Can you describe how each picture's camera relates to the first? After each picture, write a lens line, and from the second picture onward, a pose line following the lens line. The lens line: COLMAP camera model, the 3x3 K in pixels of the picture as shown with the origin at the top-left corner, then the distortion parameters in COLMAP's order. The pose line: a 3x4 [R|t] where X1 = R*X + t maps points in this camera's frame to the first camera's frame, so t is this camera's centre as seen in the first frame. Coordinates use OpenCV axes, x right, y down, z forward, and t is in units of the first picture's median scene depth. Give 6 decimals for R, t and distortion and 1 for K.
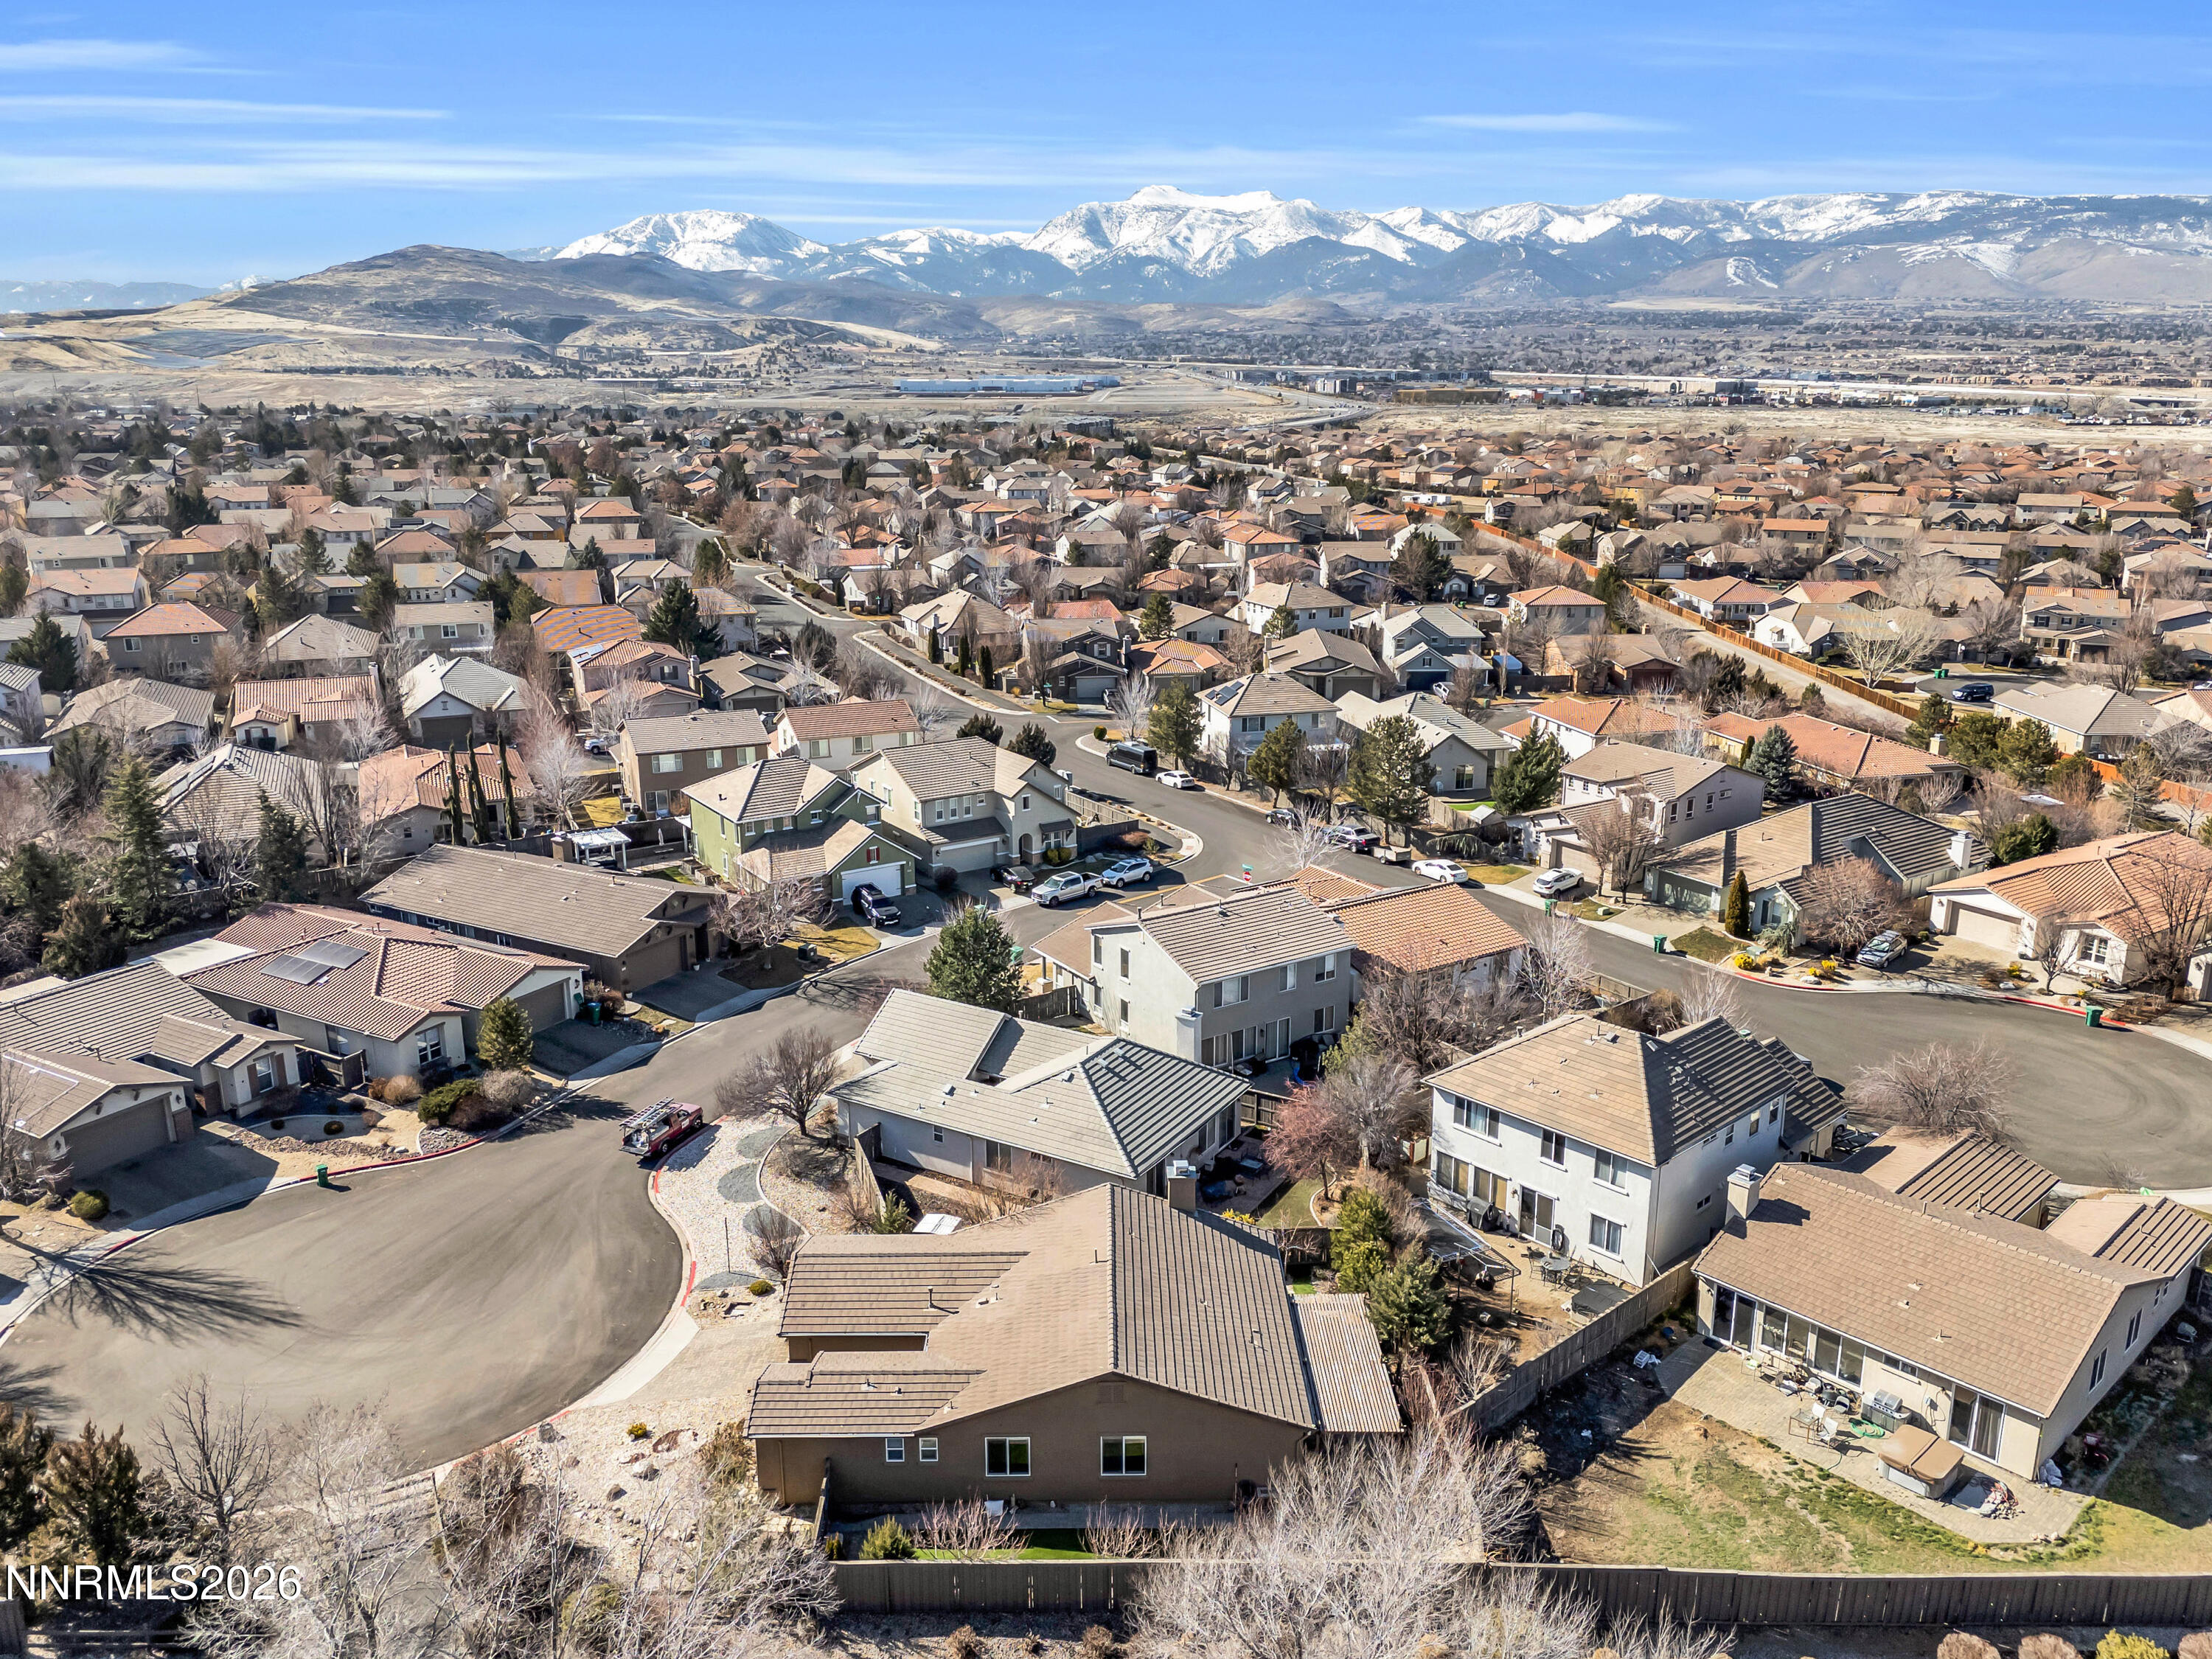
lens RADIAL K [[1549.1, 0, 1106.0], [0, 1549.1, 829.5], [0, 0, 1]] dist [0.003898, -0.000963]
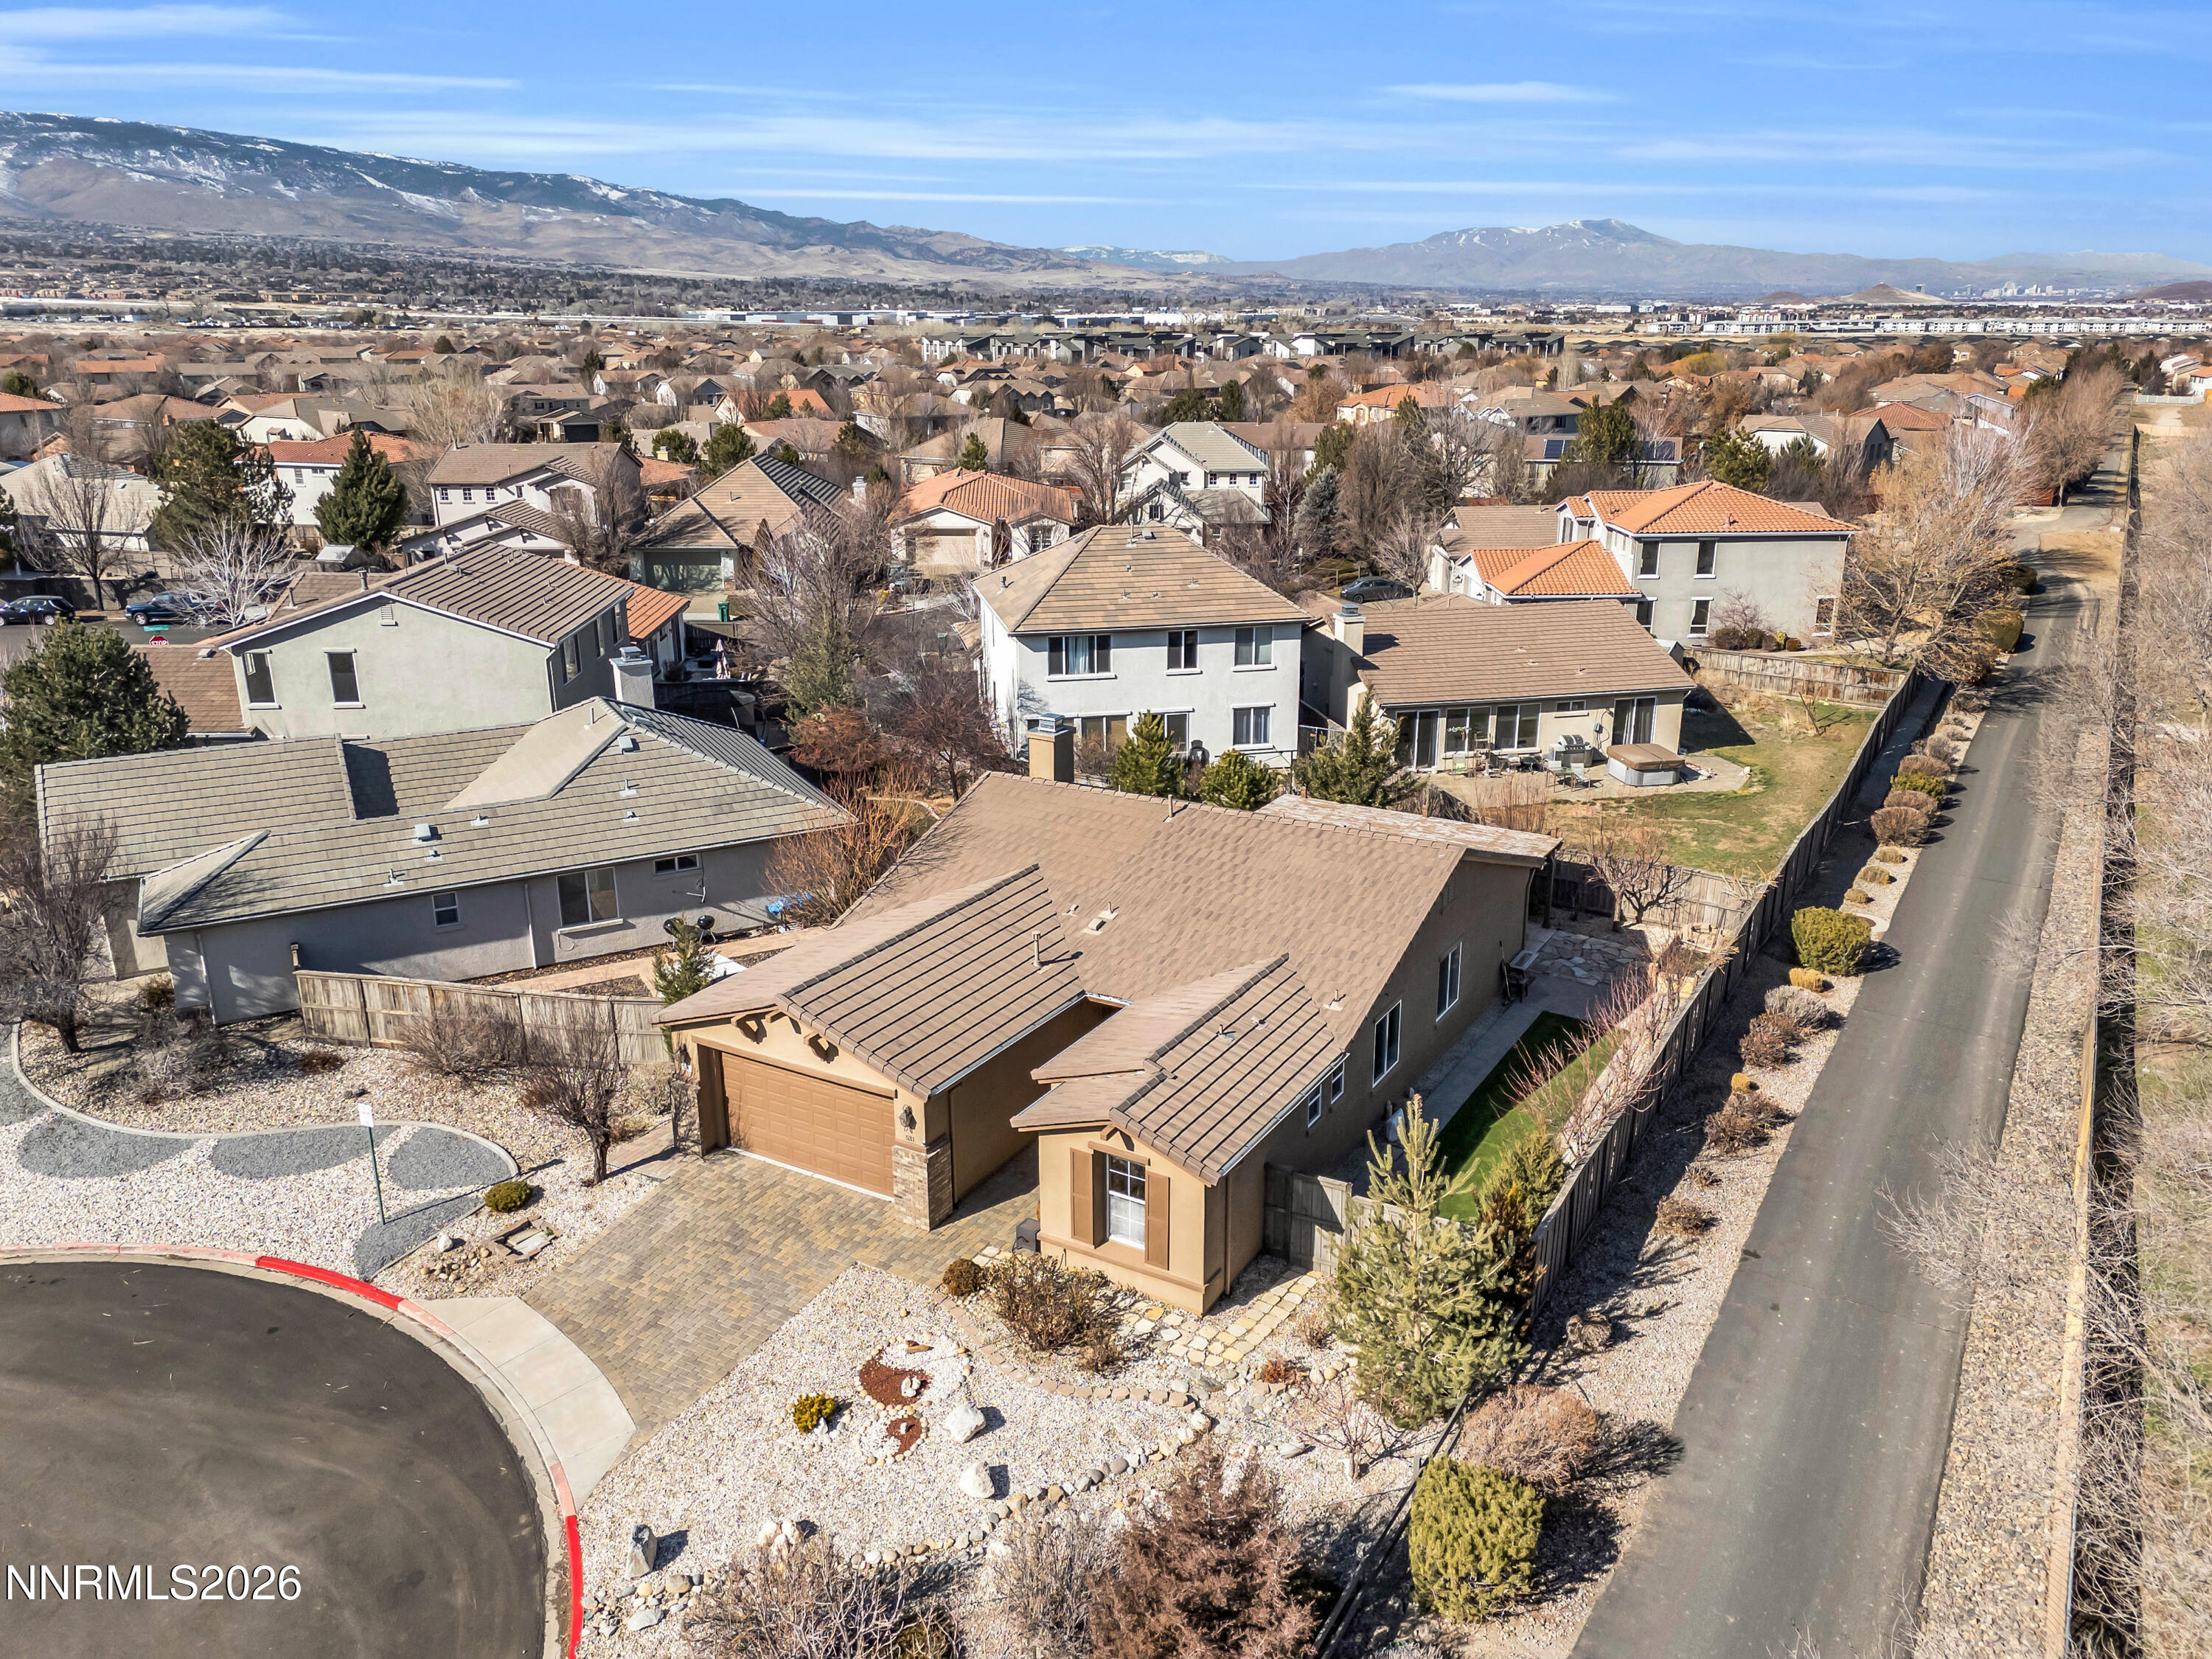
lens RADIAL K [[1621.1, 0, 1107.2], [0, 1621.1, 872.9], [0, 0, 1]] dist [0.004790, -0.007906]
pose [[0.520942, -0.287893, 0.803578, -0.481396], [0.227251, 0.954208, 0.194536, 0.137661], [-0.822786, 0.081272, 0.562511, 0.534130]]
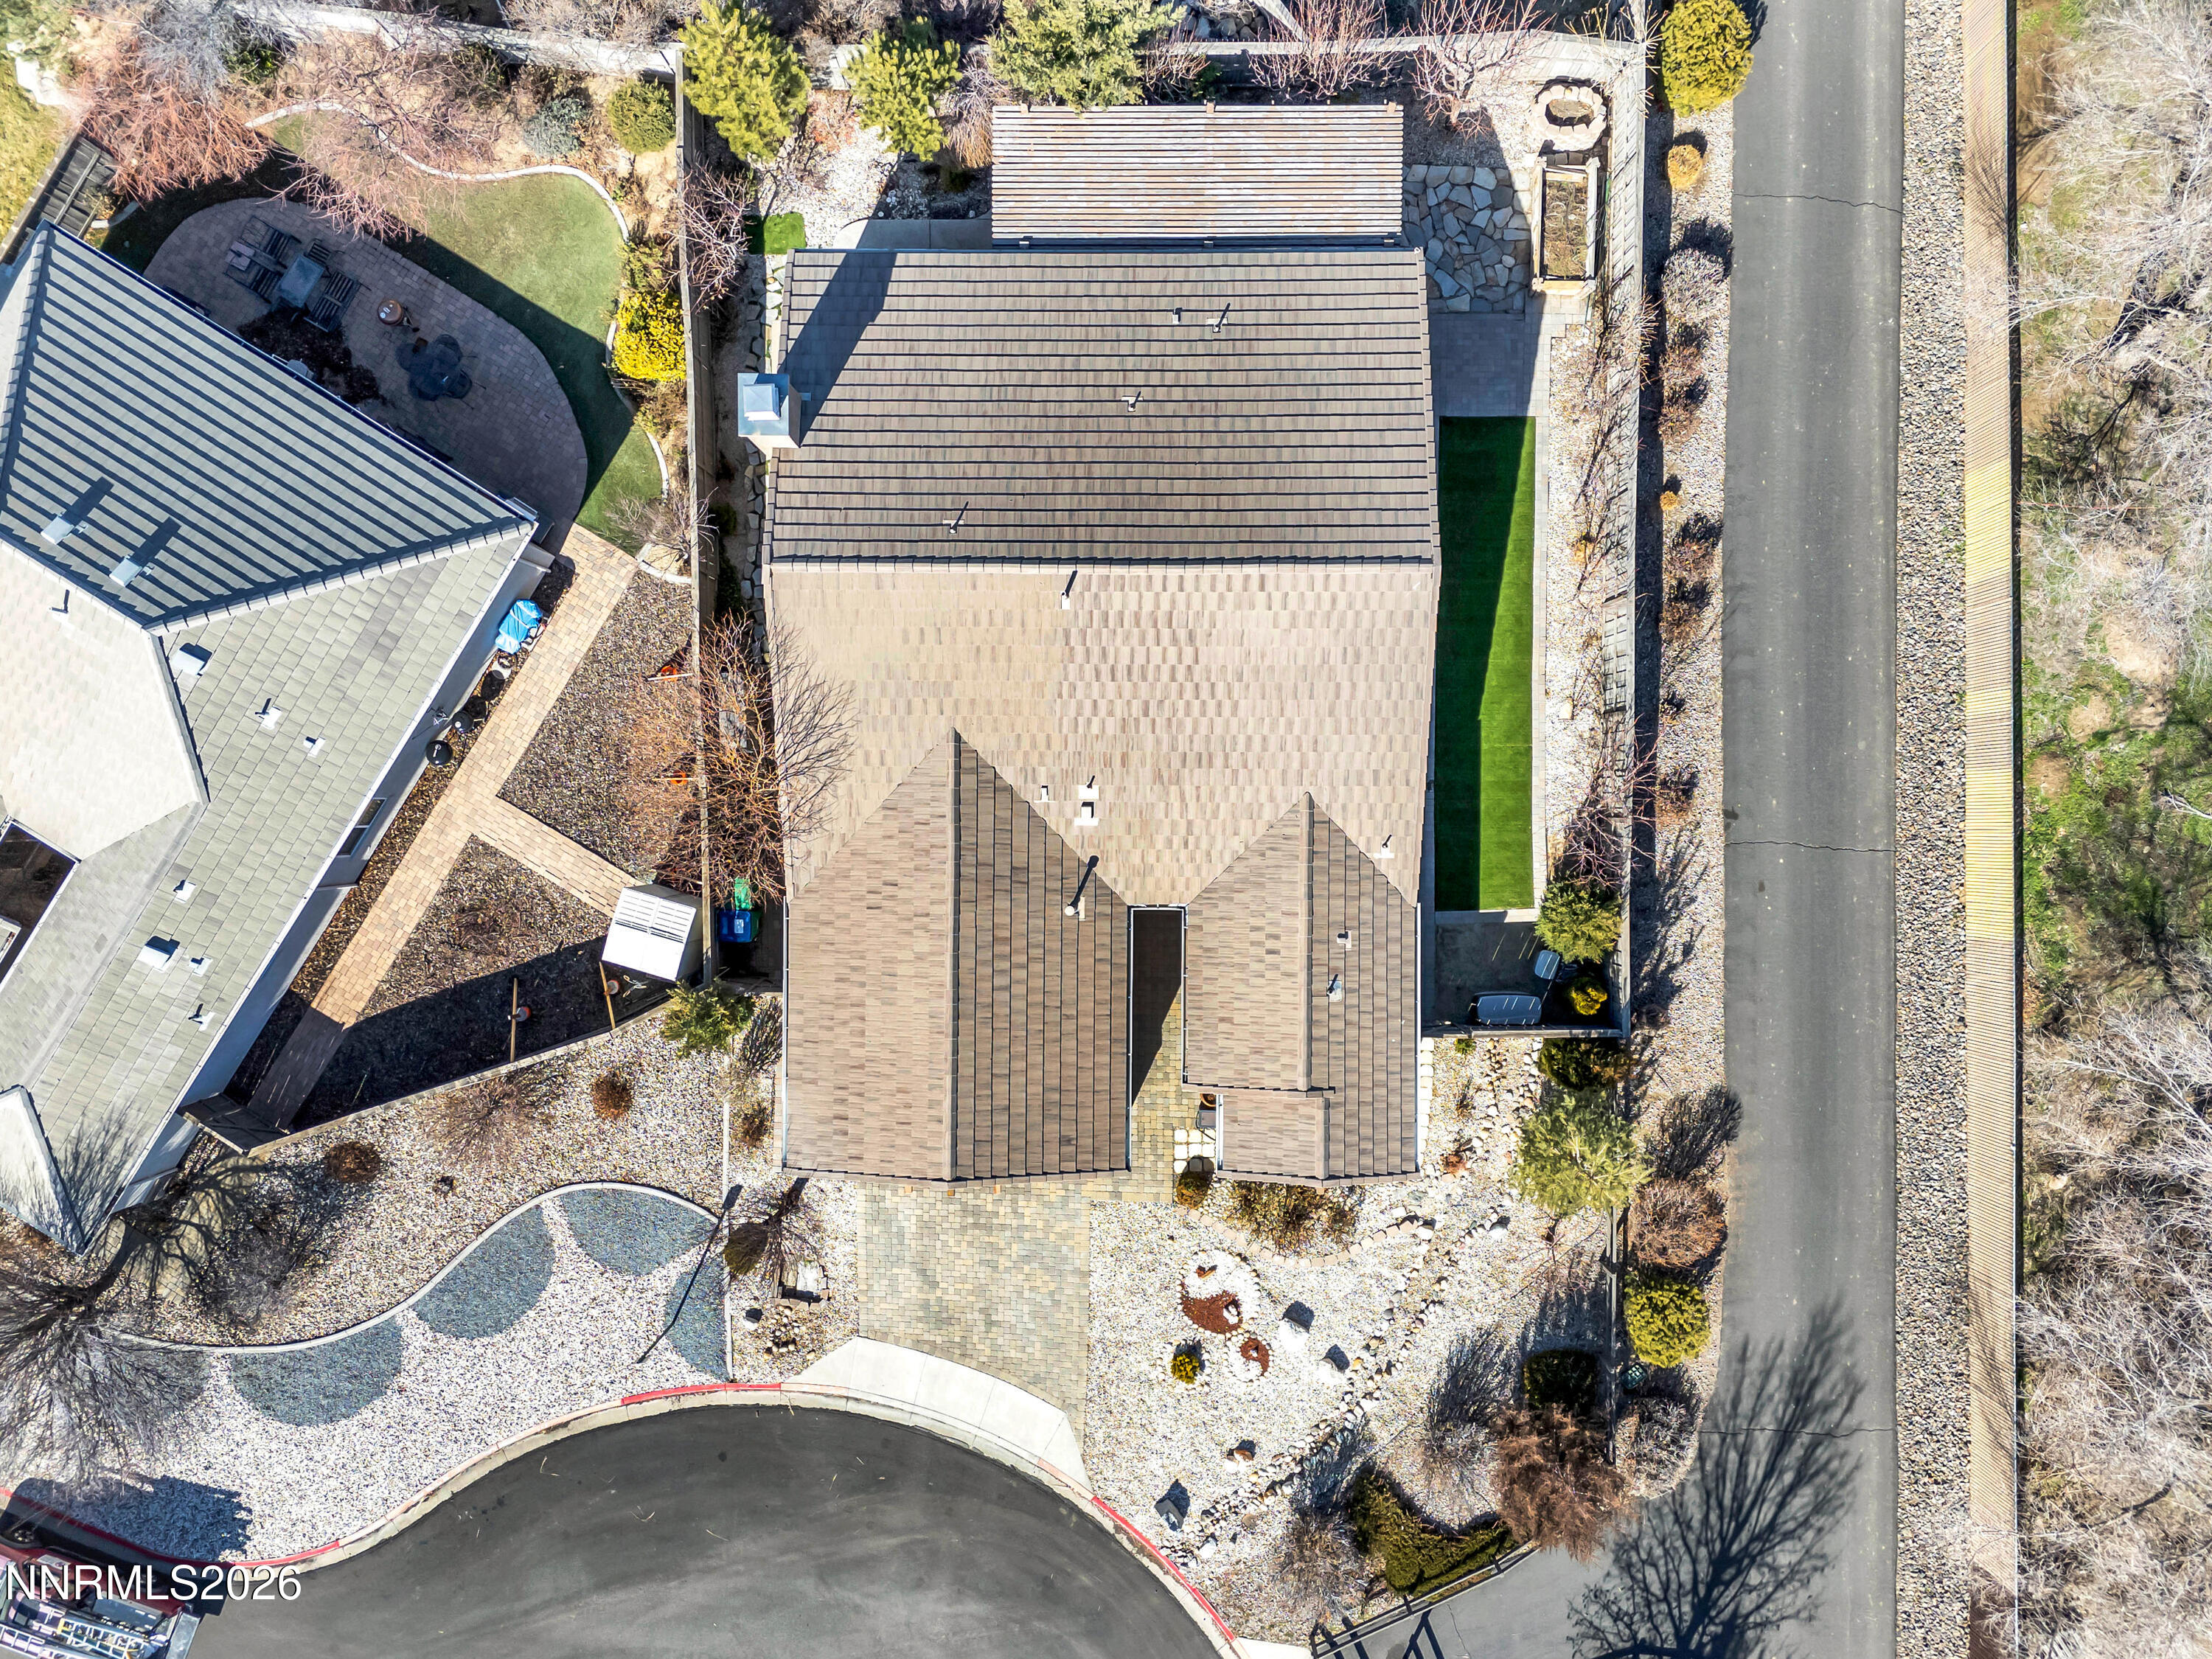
lens RADIAL K [[1621.1, 0, 1107.2], [0, 1621.1, 872.9], [0, 0, 1]] dist [0.004790, -0.007906]
pose [[0.016455, -0.999861, -0.002493, -0.082546], [0.291112, 0.002406, 0.956686, -0.201060], [-0.956547, -0.016468, 0.291112, 0.688750]]
